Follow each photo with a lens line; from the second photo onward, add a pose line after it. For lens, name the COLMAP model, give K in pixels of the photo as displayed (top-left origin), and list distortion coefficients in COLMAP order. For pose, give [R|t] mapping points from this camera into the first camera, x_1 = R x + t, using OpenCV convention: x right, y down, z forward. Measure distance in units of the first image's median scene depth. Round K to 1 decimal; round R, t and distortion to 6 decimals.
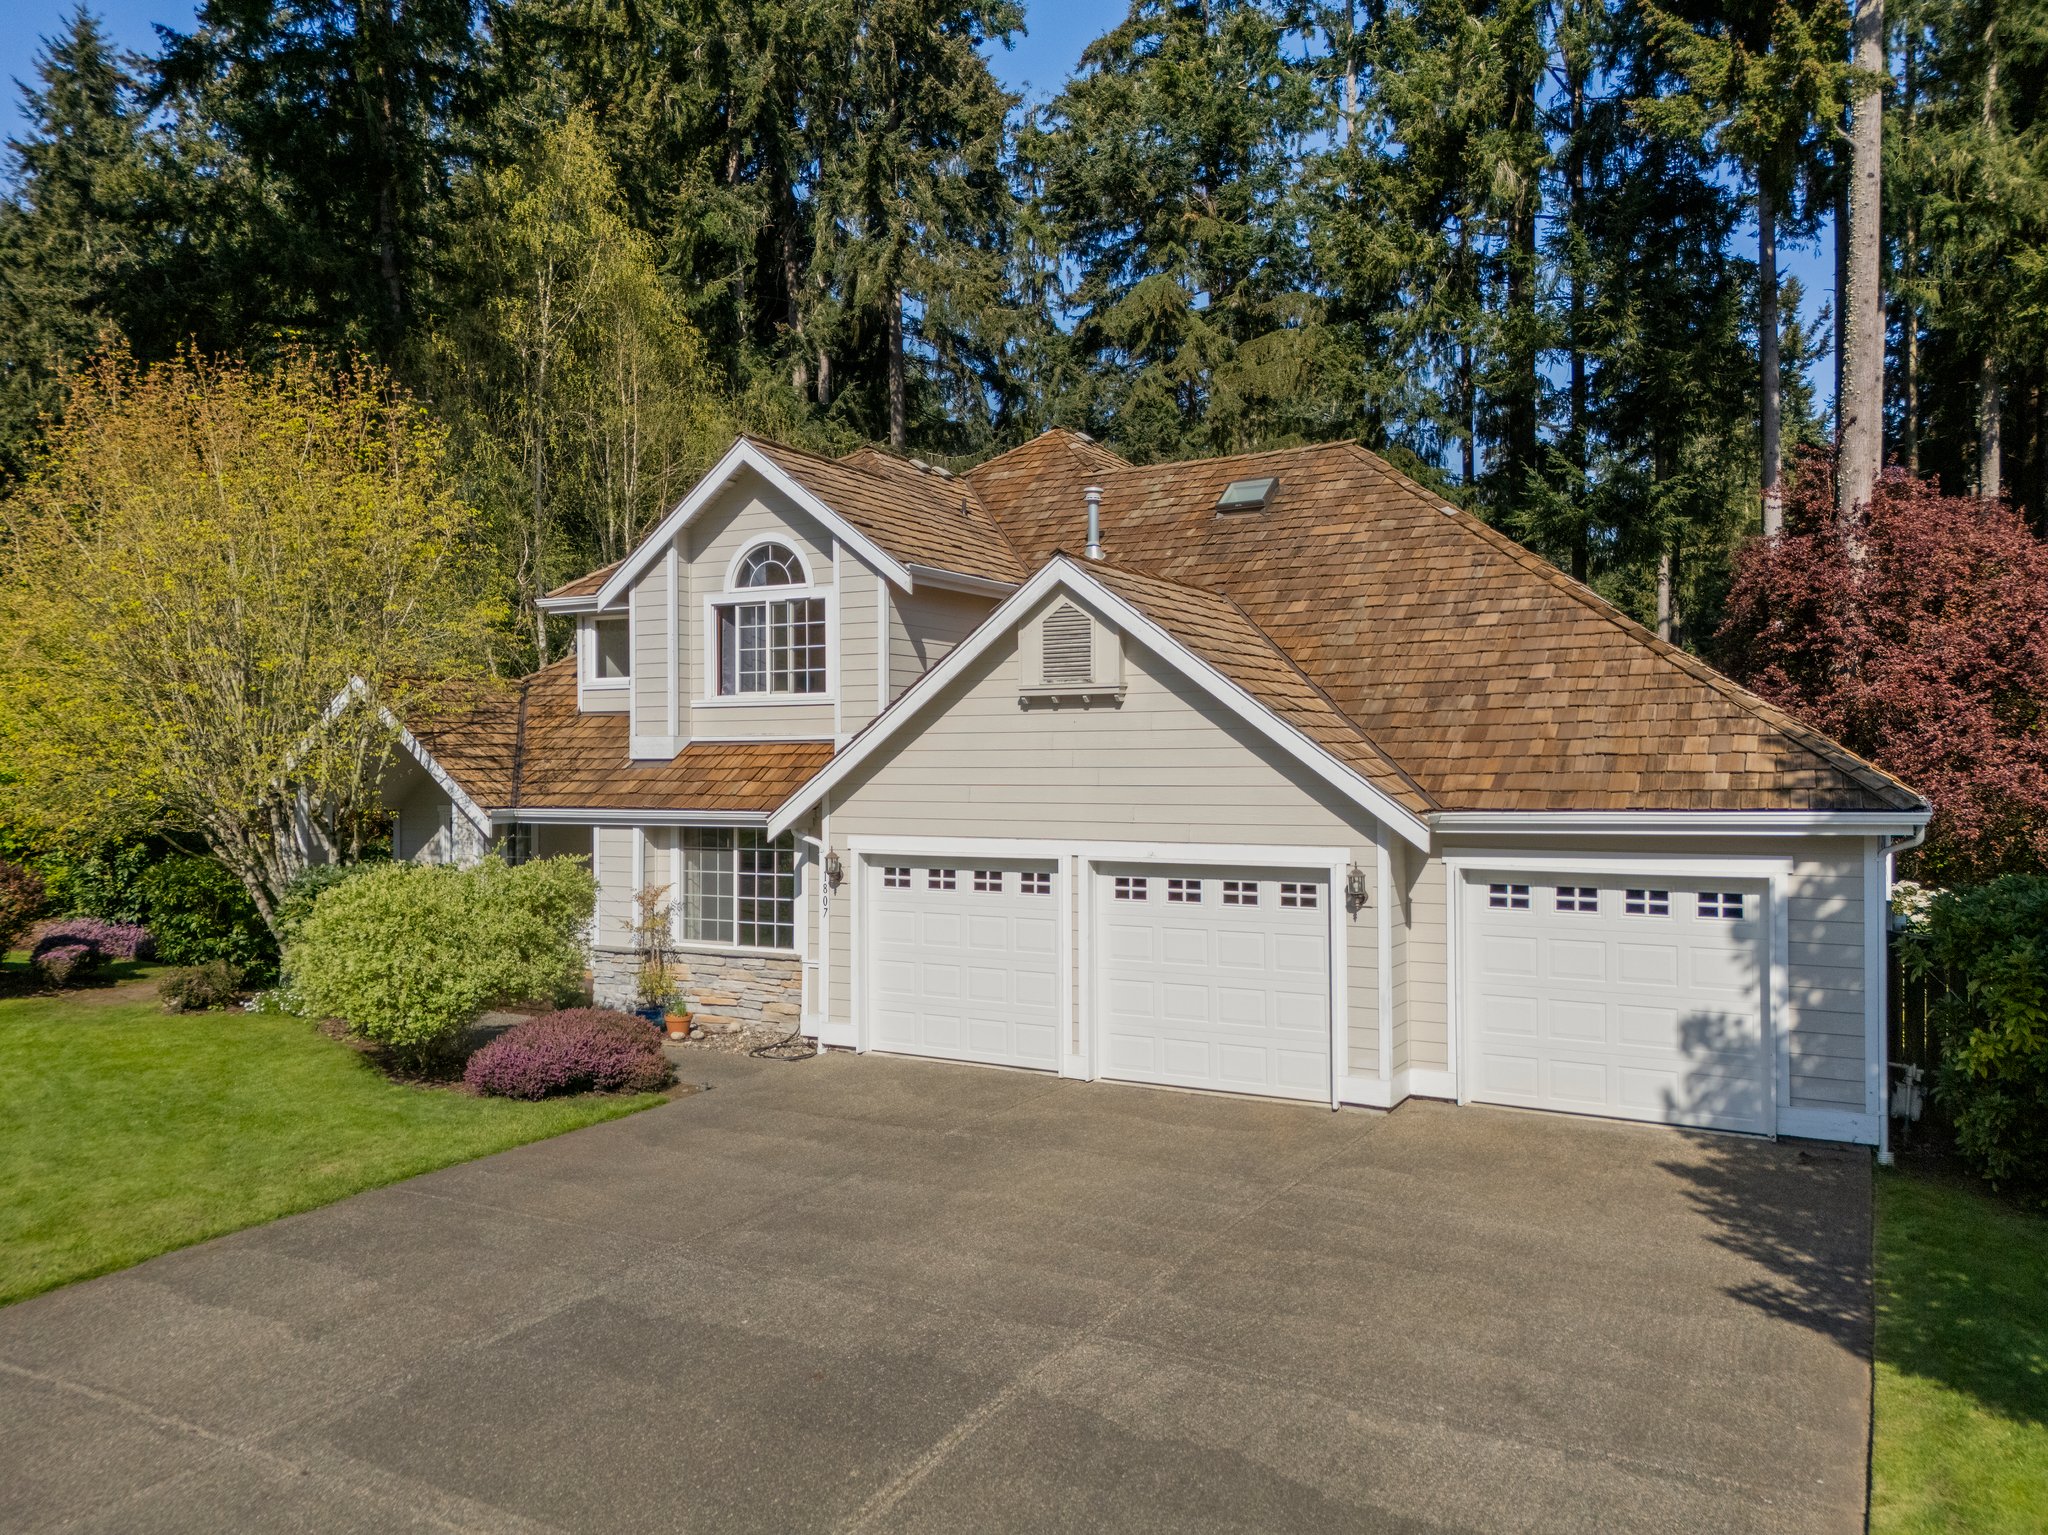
lens RADIAL K [[1482.9, 0, 1054.7], [0, 1482.9, 757.3], [0, 0, 1]] dist [0.058049, -0.042896]
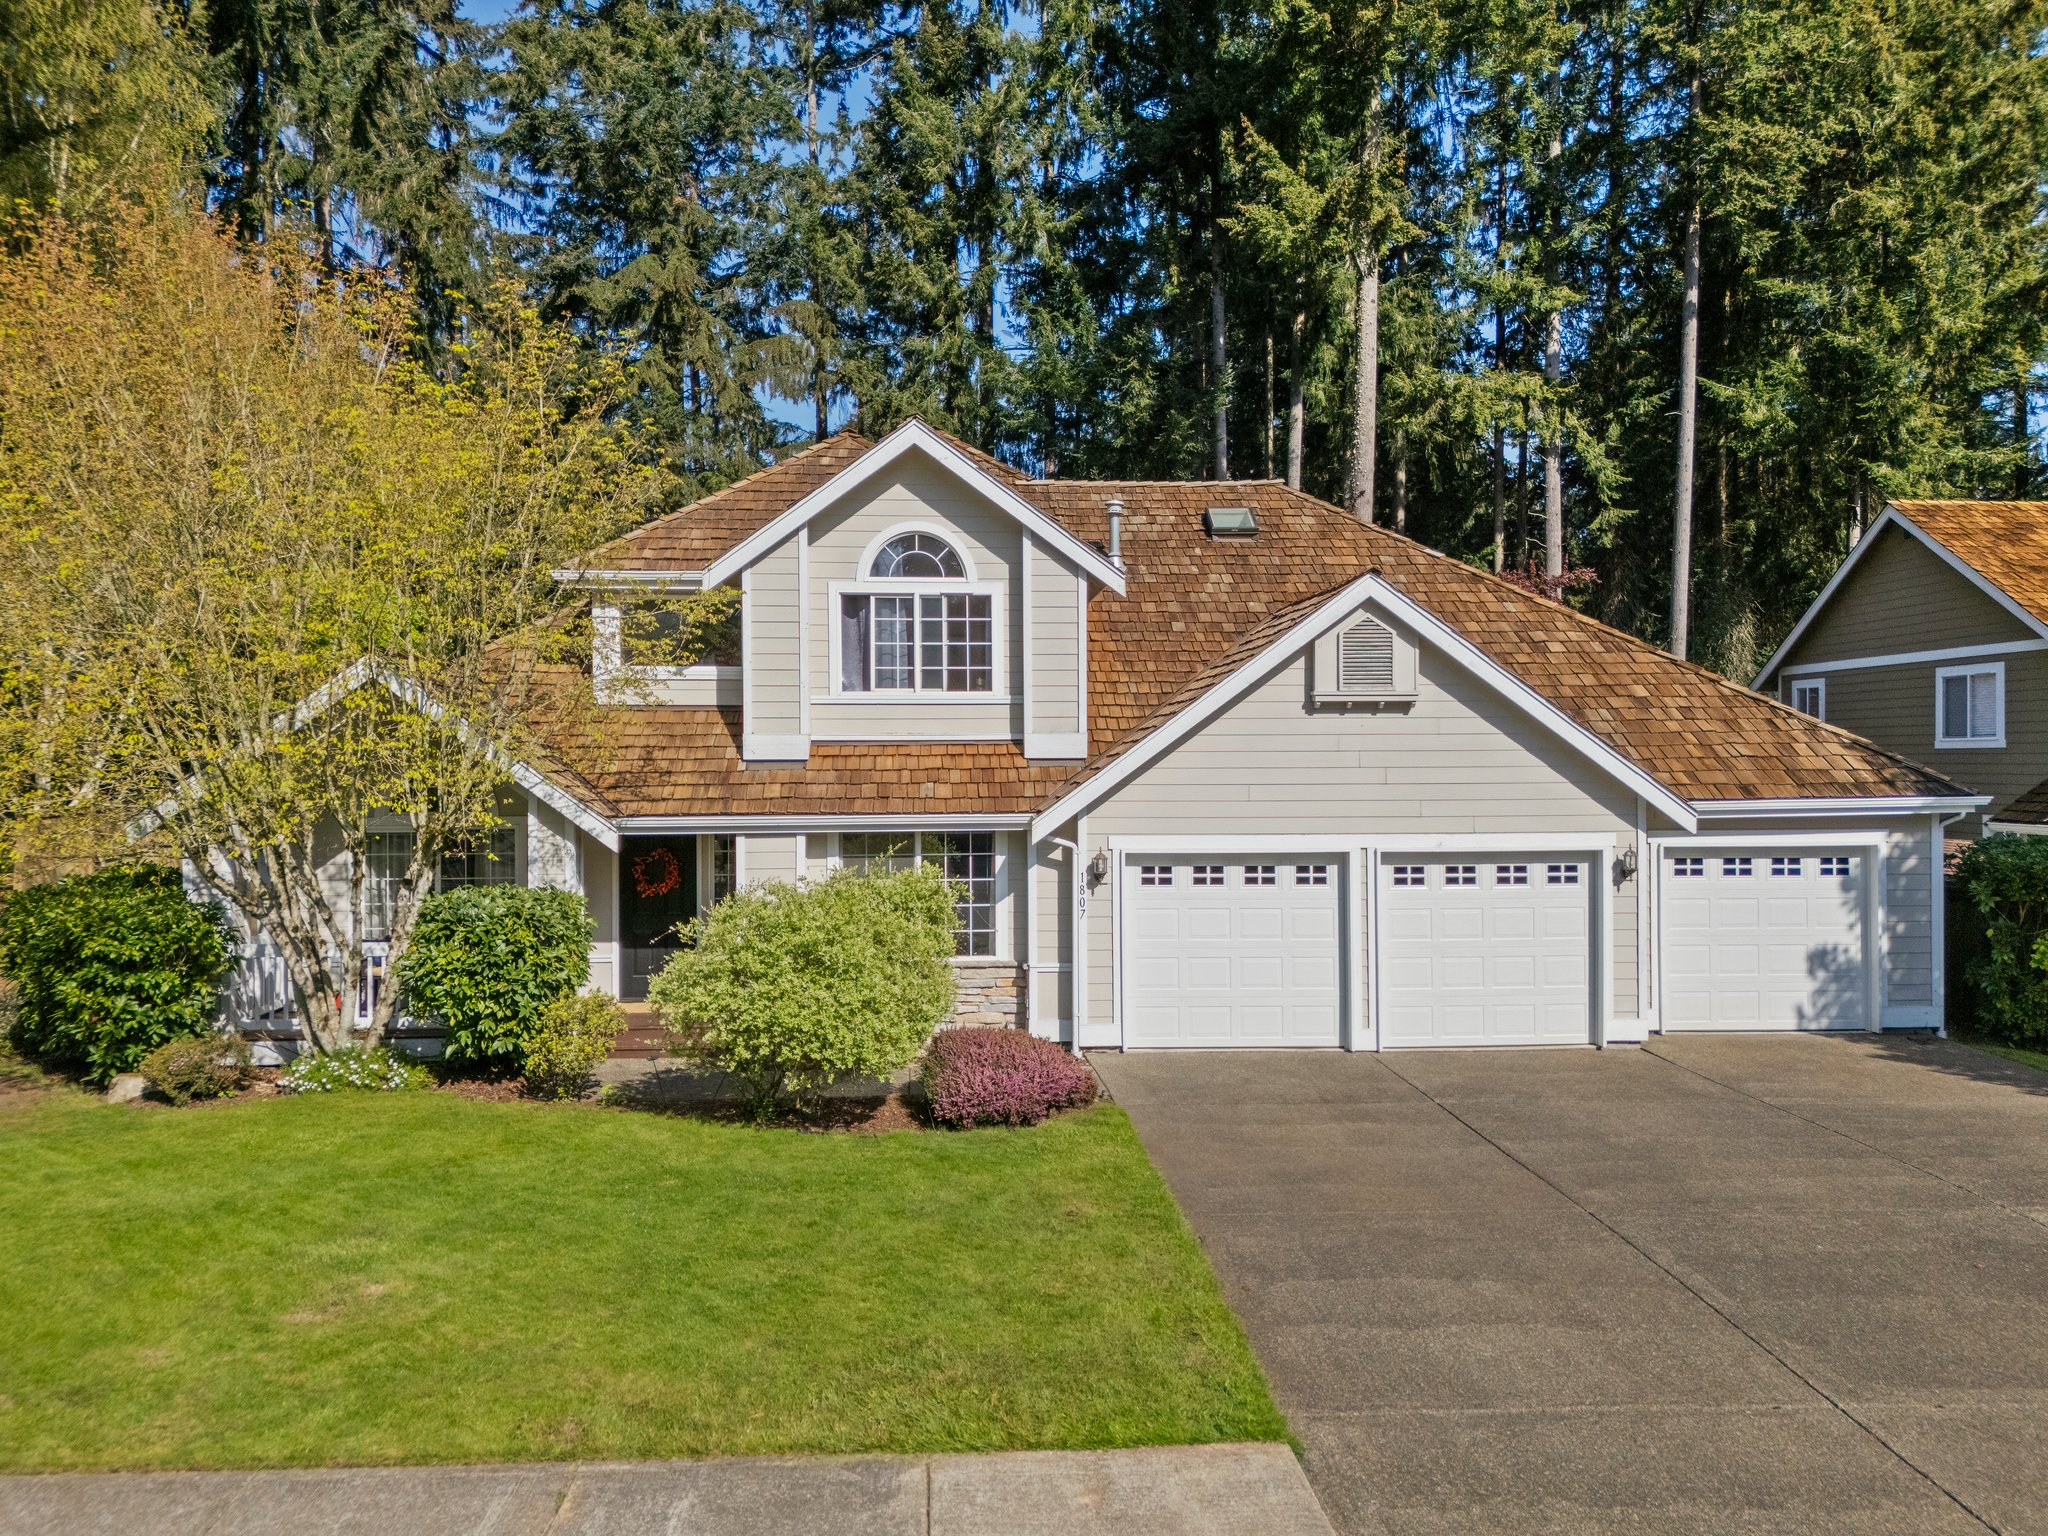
lens RADIAL K [[1461.6, 0, 1024.0], [0, 1461.6, 768.0], [0, 0, 1]] dist [0.009106, -0.011060]
pose [[0.857818, -0.003149, 0.513943, -0.748626], [-0.000444, 0.999976, 0.006868, -0.000013], [-0.513953, -0.006120, 0.857797, 0.198340]]
